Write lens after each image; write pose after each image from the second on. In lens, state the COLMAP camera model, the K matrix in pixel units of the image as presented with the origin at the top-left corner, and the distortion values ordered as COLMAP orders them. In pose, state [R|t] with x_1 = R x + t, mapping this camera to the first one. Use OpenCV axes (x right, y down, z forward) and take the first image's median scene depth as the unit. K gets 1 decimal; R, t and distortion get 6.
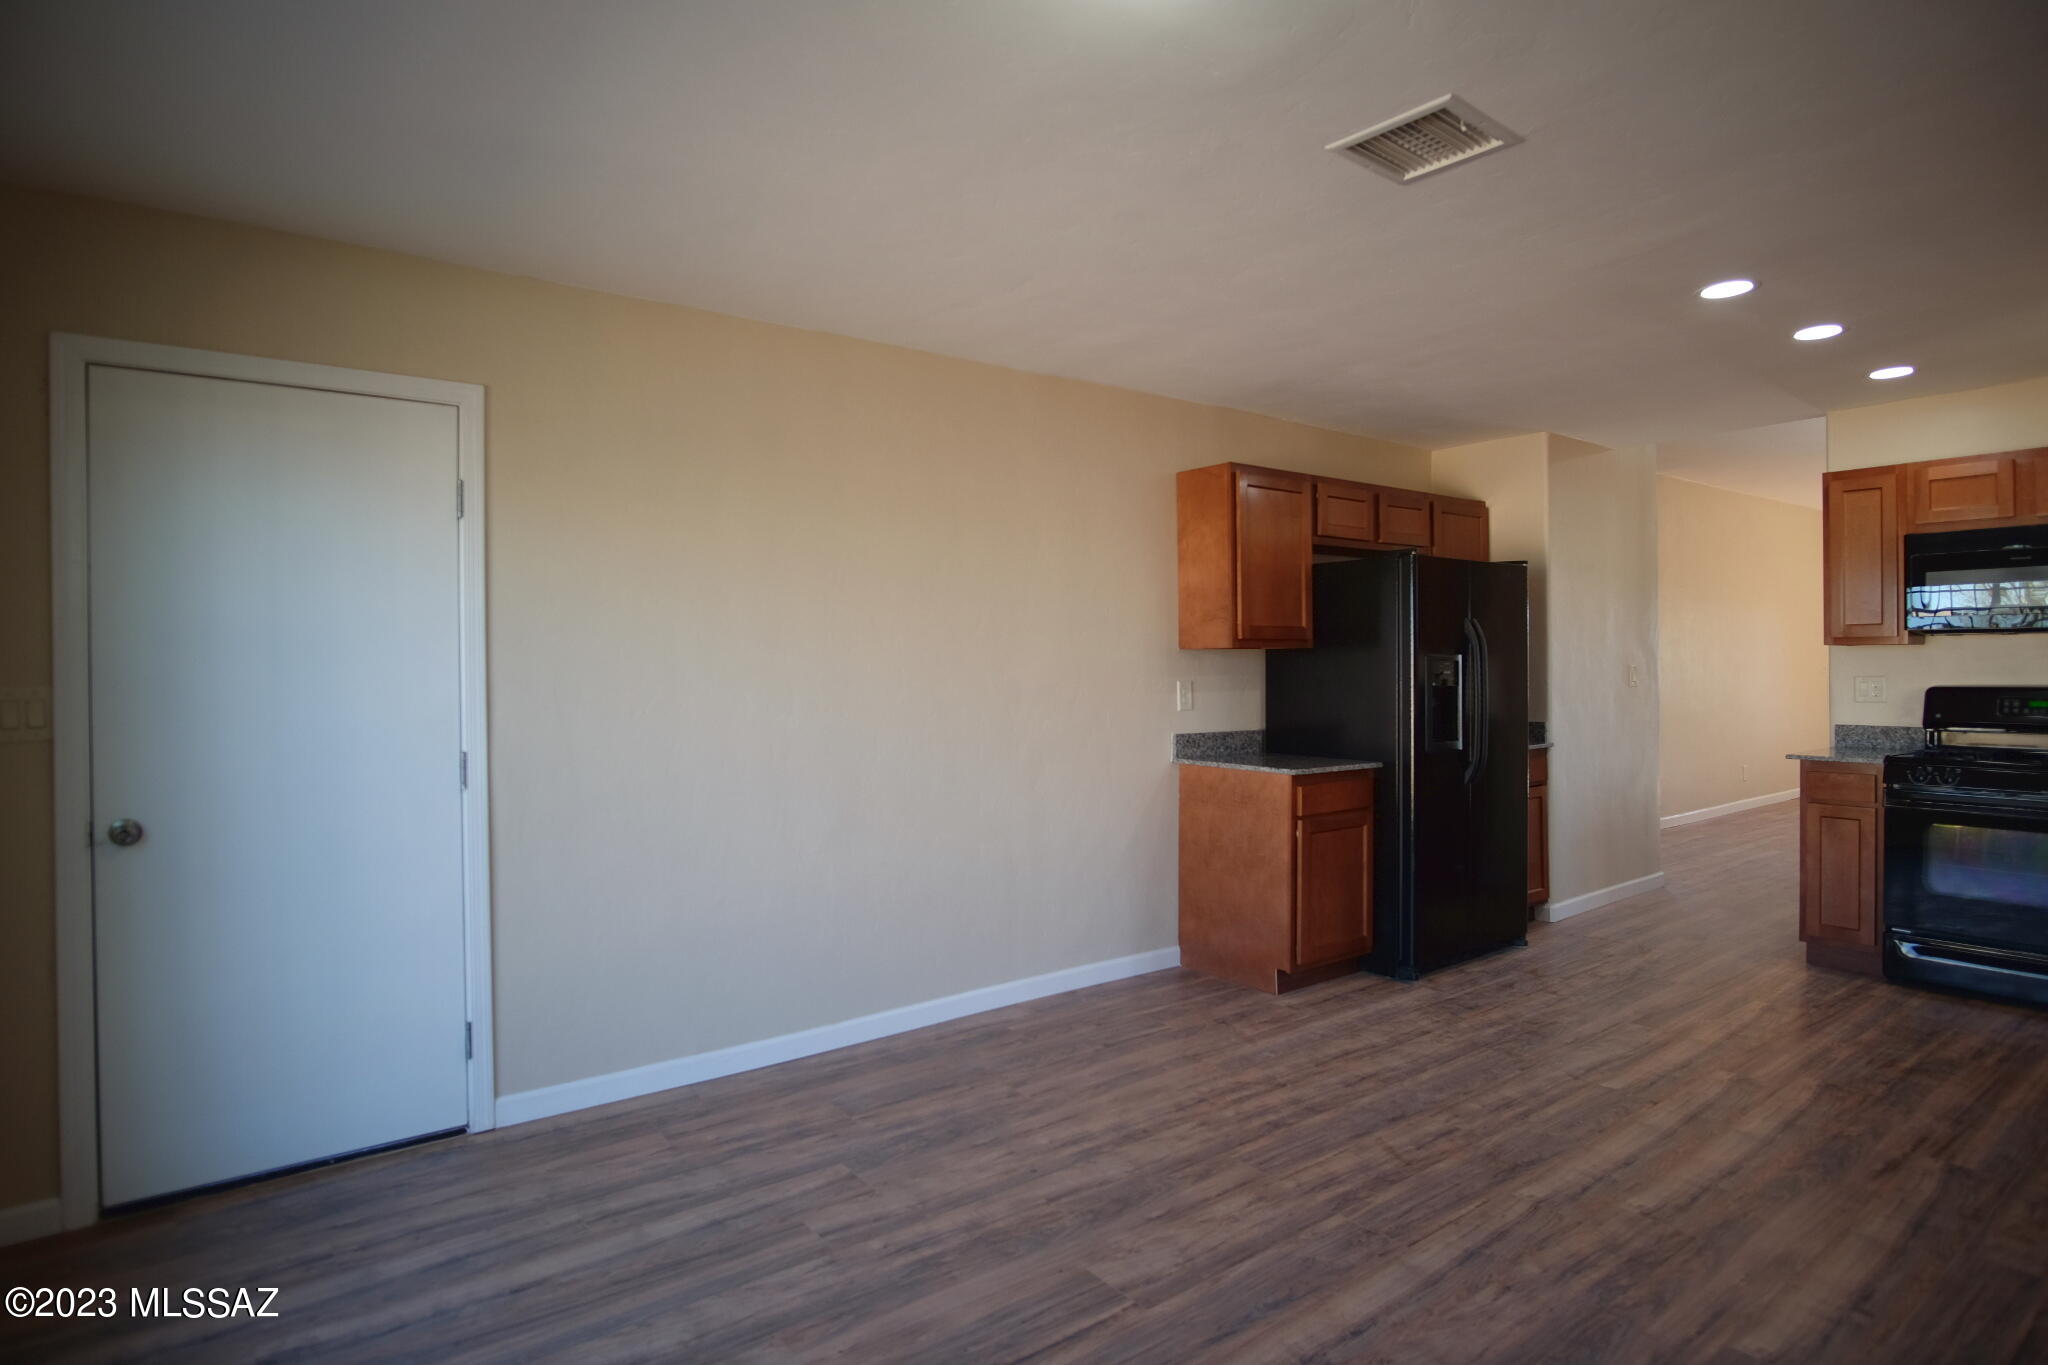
lens RADIAL K [[1093.9, 0, 1020.1], [0, 1093.9, 668.6], [0, 0, 1]] dist [-0.035144, 0.009671]
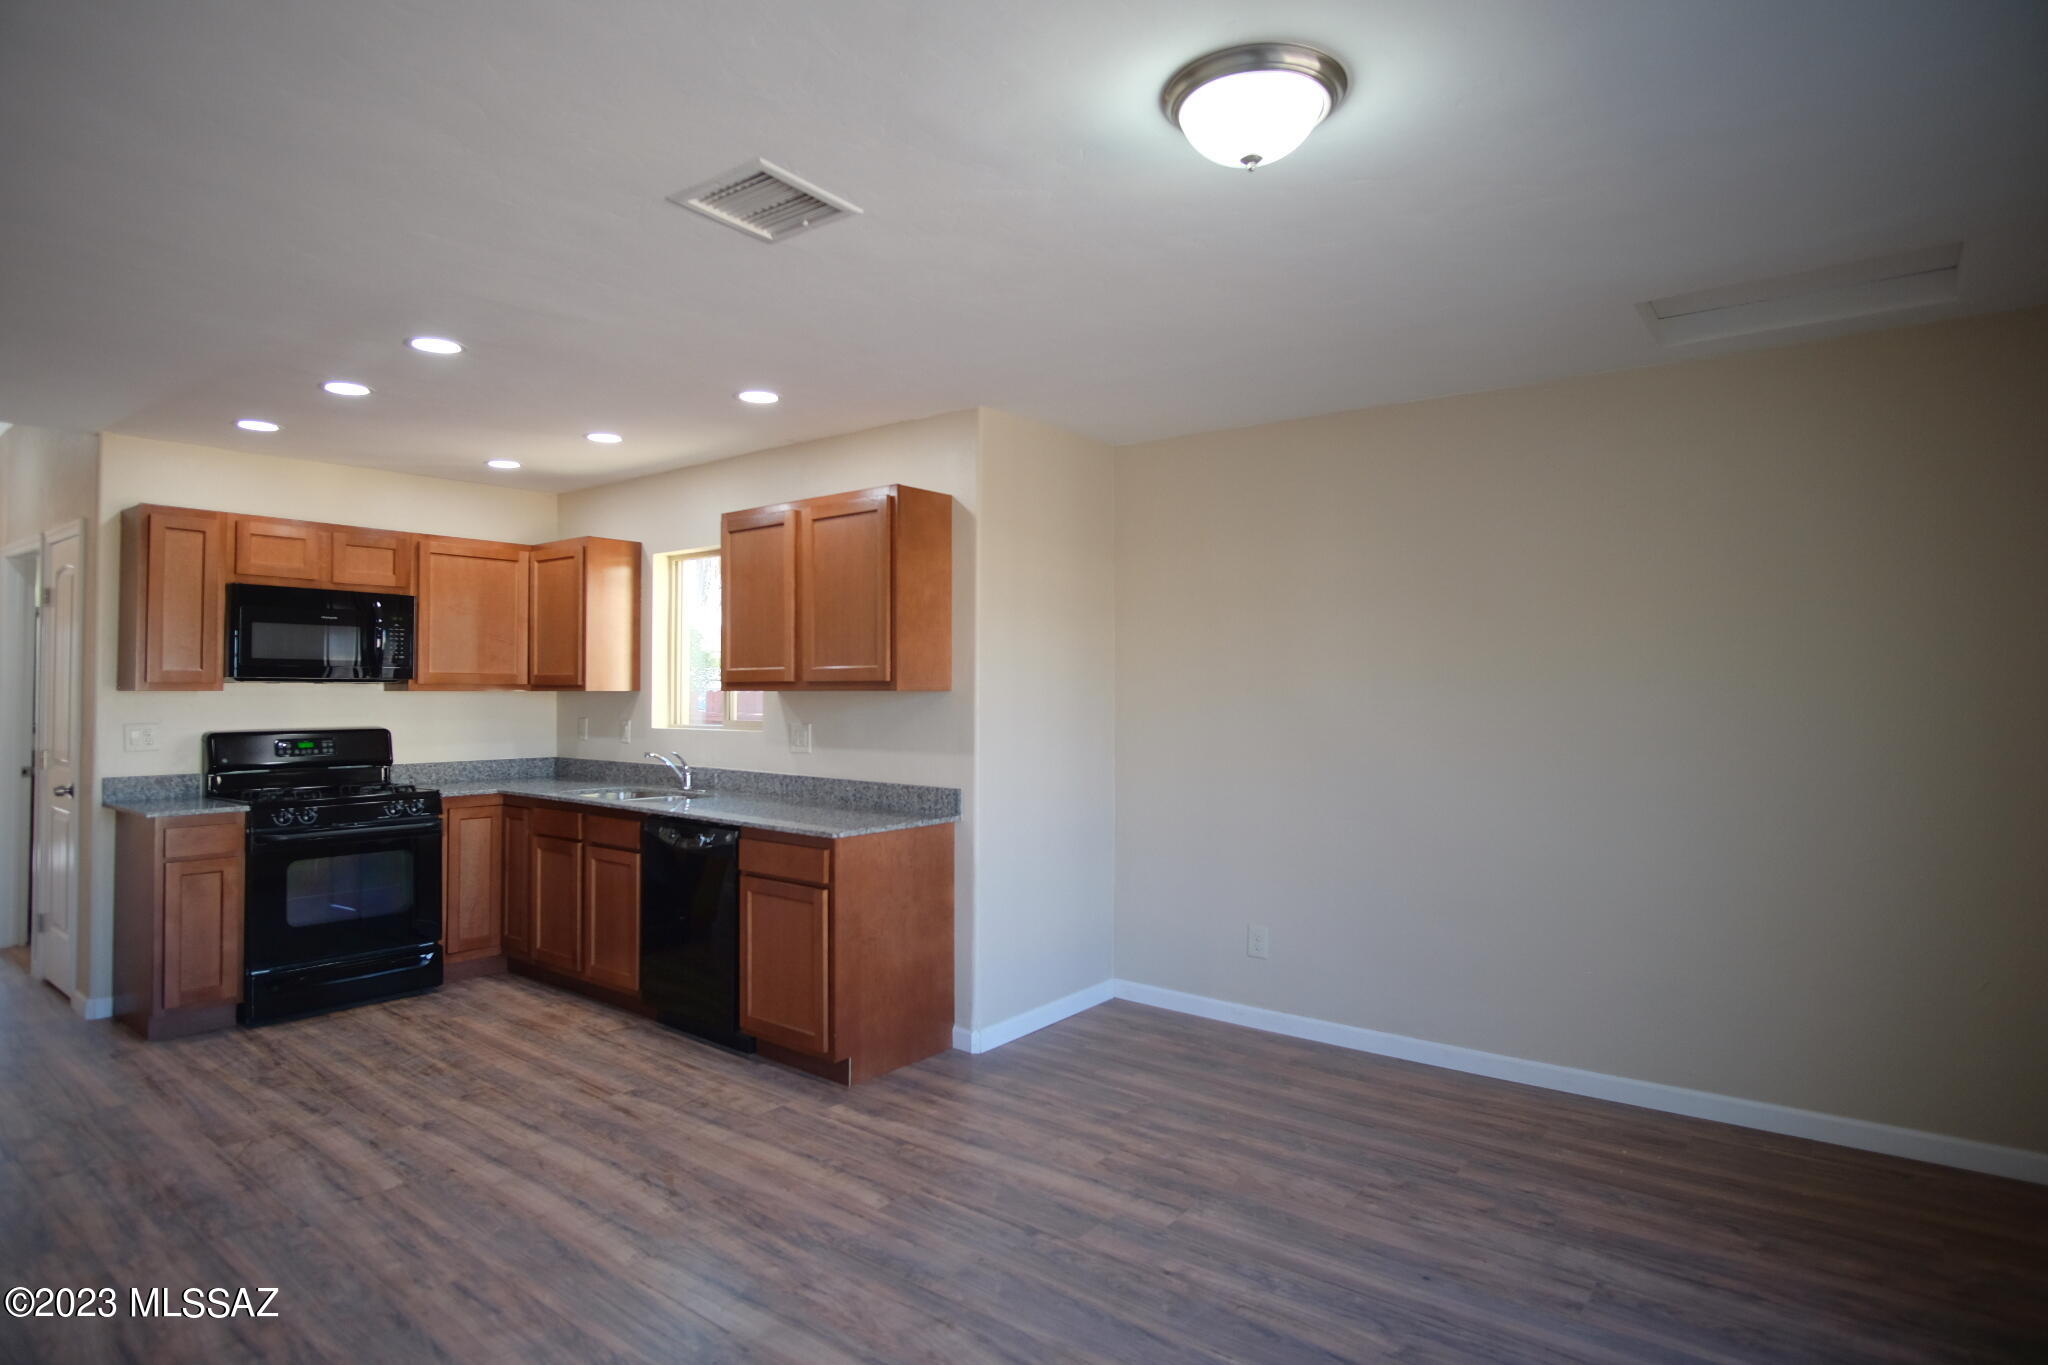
lens RADIAL K [[1093.9, 0, 1020.1], [0, 1093.9, 668.6], [0, 0, 1]] dist [-0.035144, 0.009671]
pose [[-0.259164, 0.030424, 0.965354, -0.355503], [0.005875, 0.999535, -0.029924, -0.009338], [-0.965816, -0.002084, -0.259222, 0.557715]]
